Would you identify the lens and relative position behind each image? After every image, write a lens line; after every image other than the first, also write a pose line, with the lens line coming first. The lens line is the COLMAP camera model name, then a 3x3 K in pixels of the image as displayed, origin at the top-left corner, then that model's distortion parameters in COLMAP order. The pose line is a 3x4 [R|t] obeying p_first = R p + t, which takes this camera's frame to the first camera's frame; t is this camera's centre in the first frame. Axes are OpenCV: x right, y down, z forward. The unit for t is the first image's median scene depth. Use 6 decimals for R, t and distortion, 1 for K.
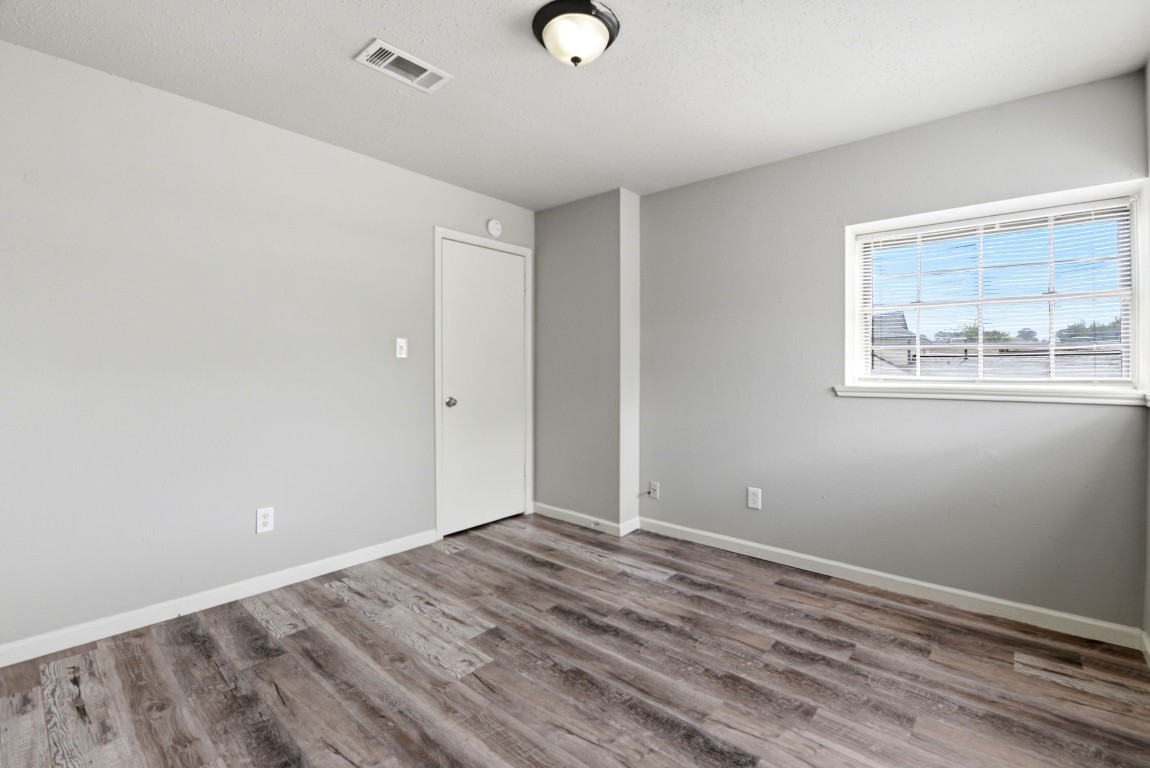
lens RADIAL K [[498.6, 0, 576.6], [0, 498.6, 376.0], [0, 0, 1]] dist [0.000627, -0.010815]
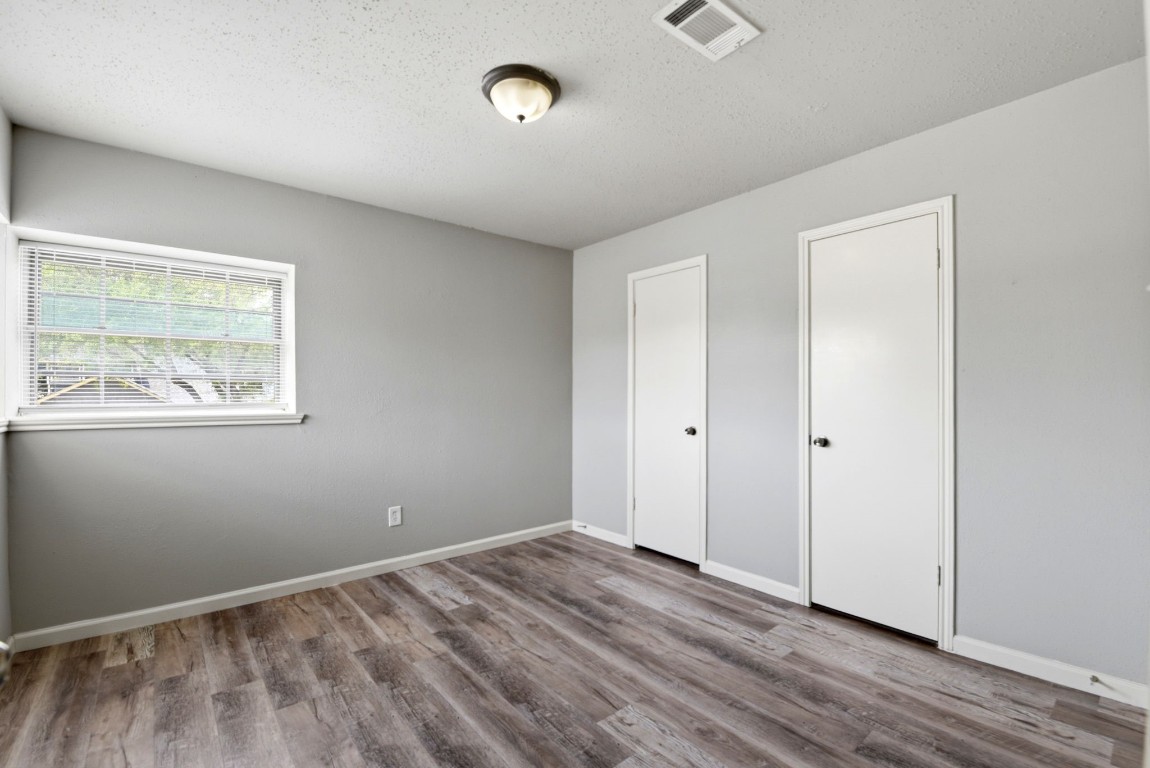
lens RADIAL K [[498.6, 0, 576.6], [0, 498.6, 376.0], [0, 0, 1]] dist [0.000627, -0.010815]
pose [[-0.987121, 0.004528, 0.159911, -0.303671], [0.001801, 0.999851, -0.017195, -0.046281], [-0.159965, -0.016686, -0.986982, 2.093277]]
